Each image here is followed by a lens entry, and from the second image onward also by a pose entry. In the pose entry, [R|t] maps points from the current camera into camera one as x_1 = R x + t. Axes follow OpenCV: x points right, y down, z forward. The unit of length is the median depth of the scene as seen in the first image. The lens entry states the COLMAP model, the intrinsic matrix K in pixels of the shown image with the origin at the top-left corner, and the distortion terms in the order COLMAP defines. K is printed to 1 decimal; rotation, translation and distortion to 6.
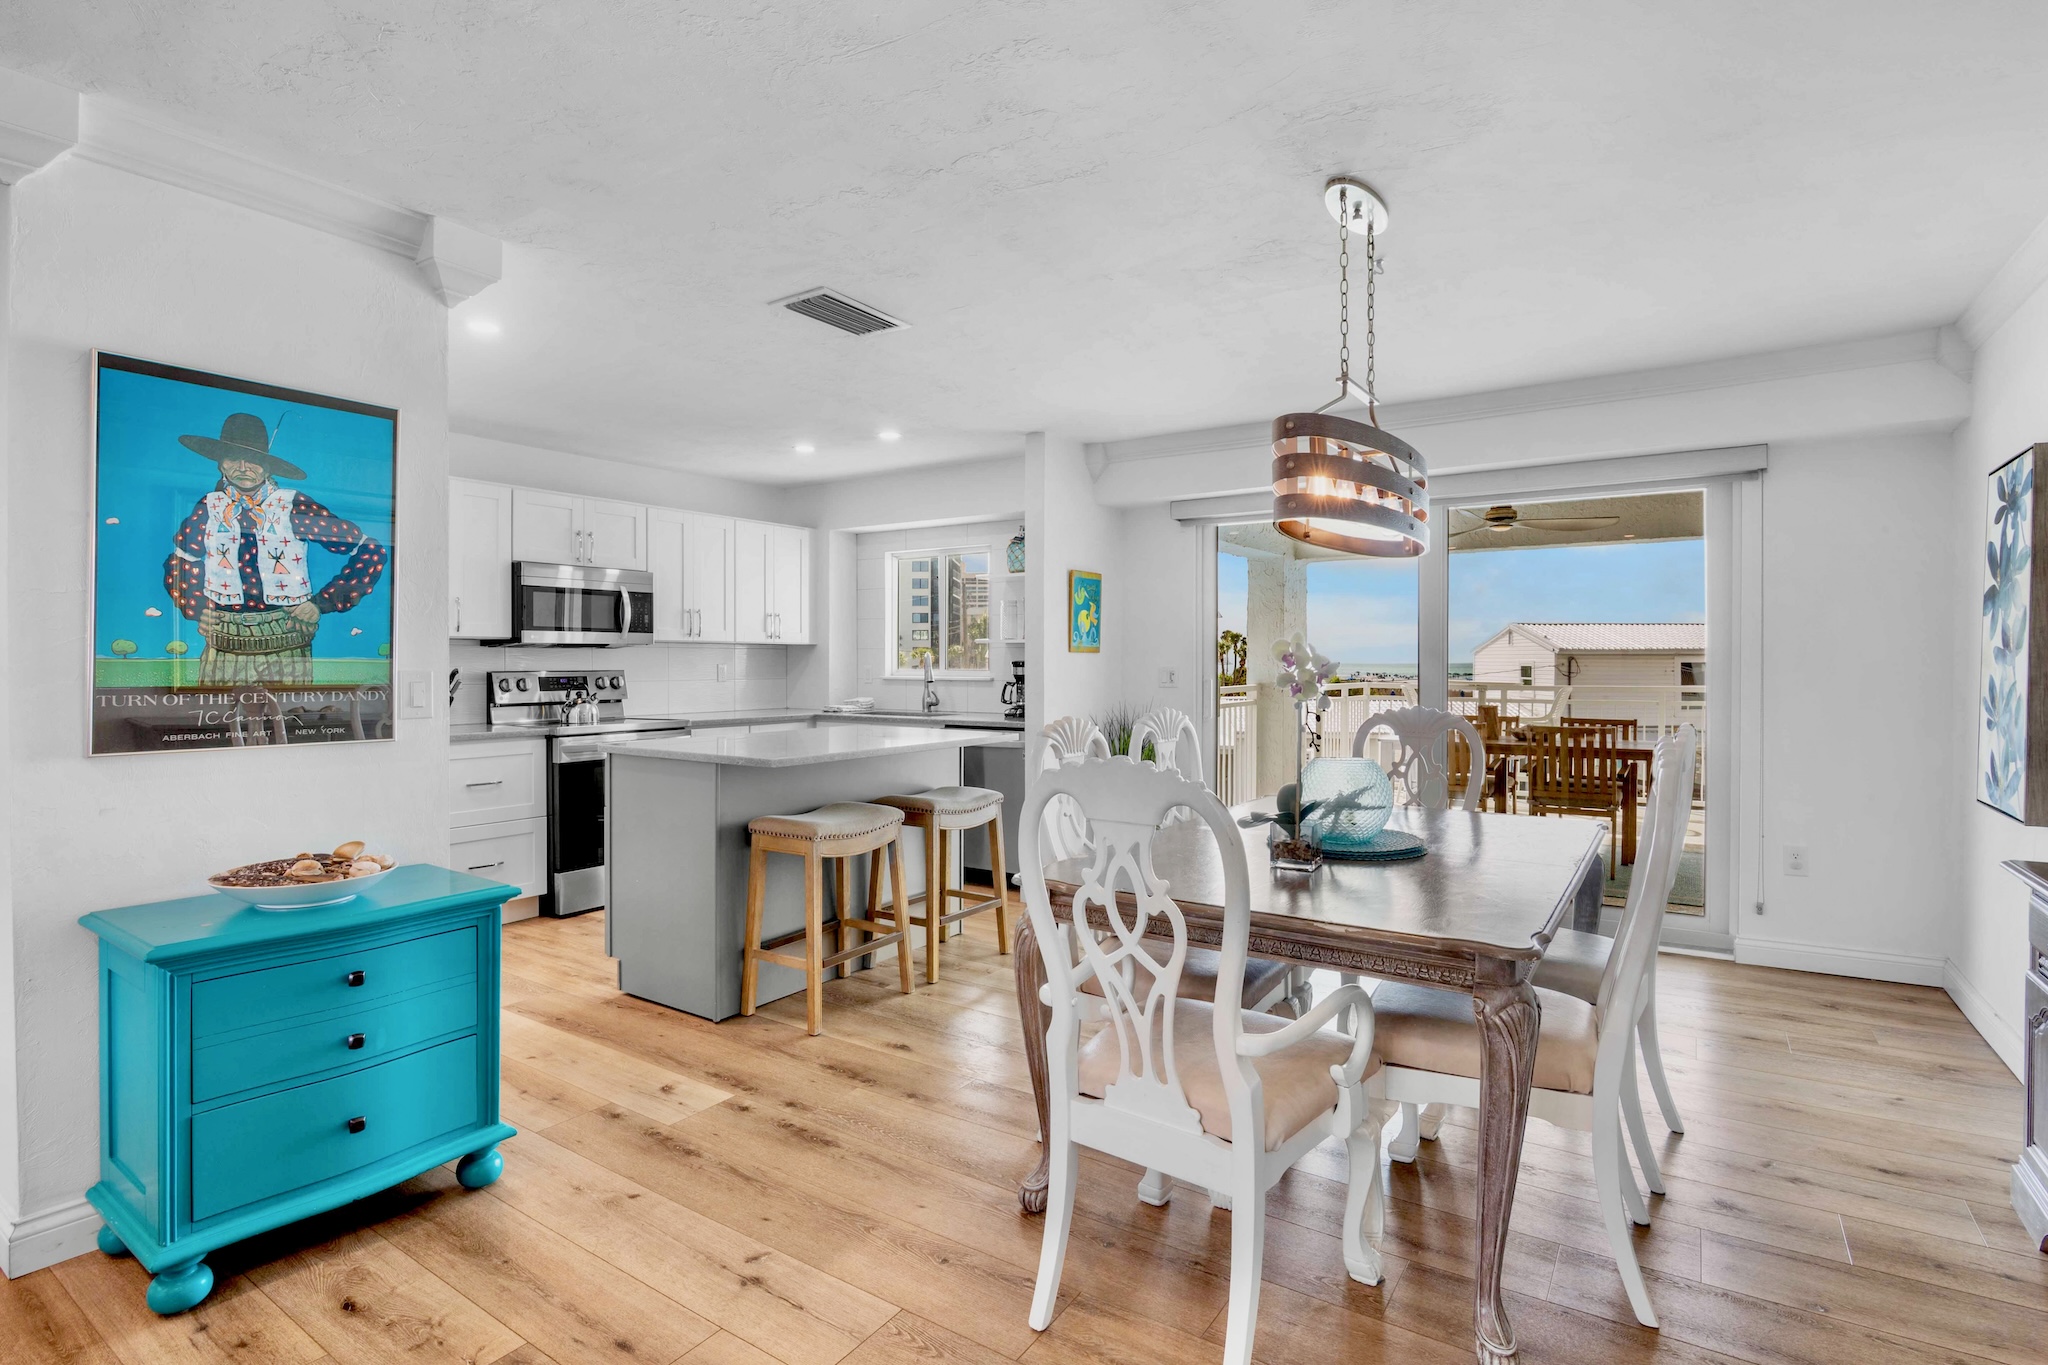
lens RADIAL K [[990.4, 0, 1021.2], [0, 990.4, 667.7], [0, 0, 1]] dist [-0.001117, 0.000166]
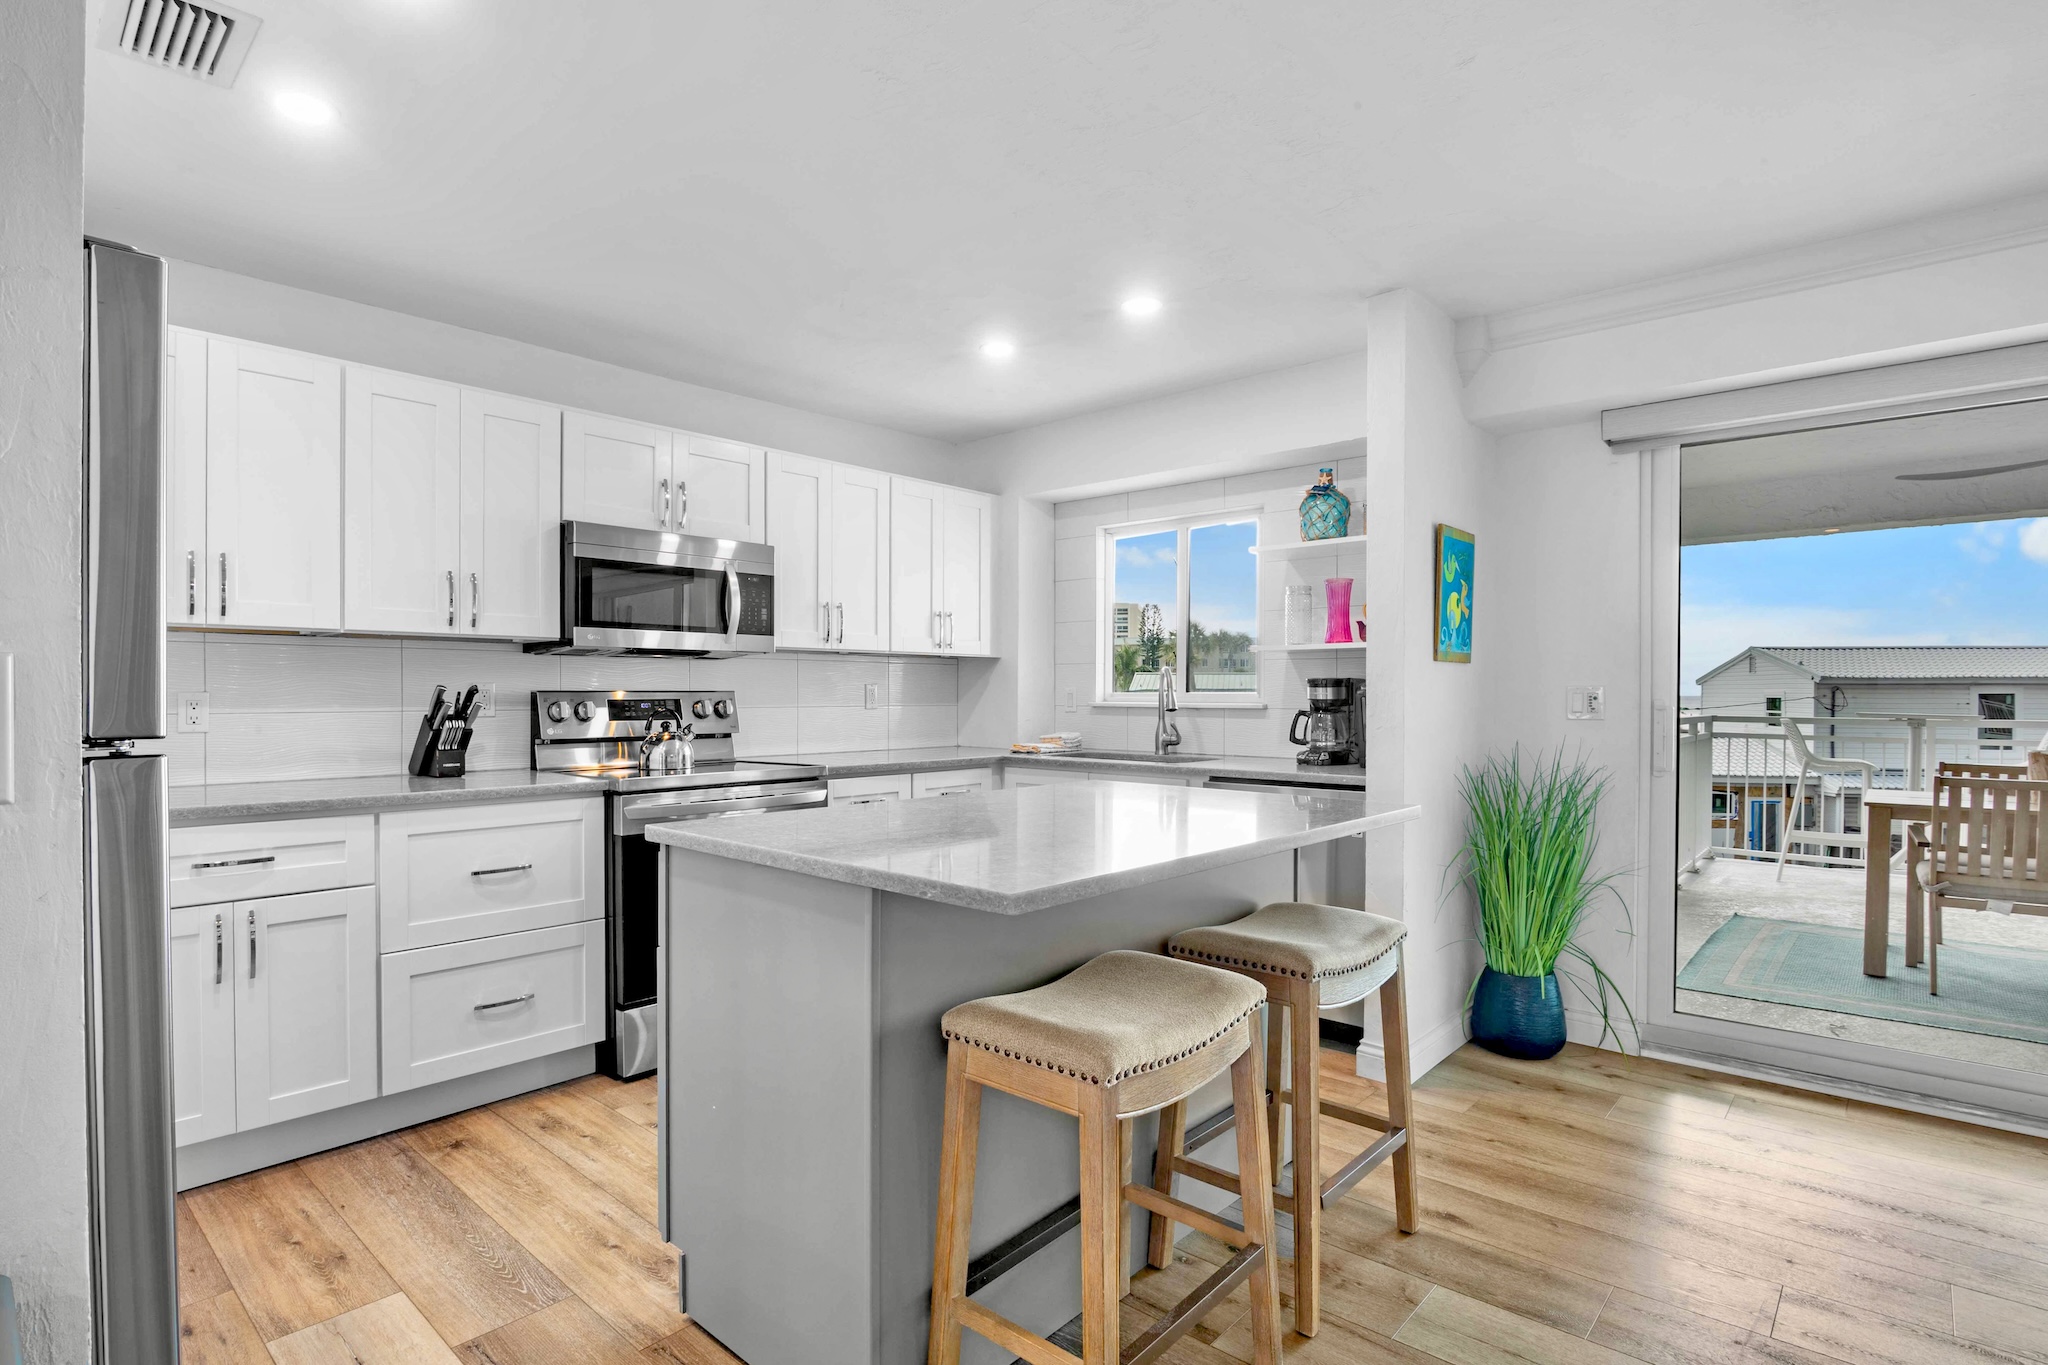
lens RADIAL K [[990.4, 0, 1023.4], [0, 990.4, 699.6], [0, 0, 1]] dist [-0.001117, 0.000166]
pose [[0.991083, 0.002487, -0.133223, -0.114054], [-0.002457, 0.999997, 0.000394, 0.007953], [0.133224, -0.000063, 0.991086, 0.356469]]
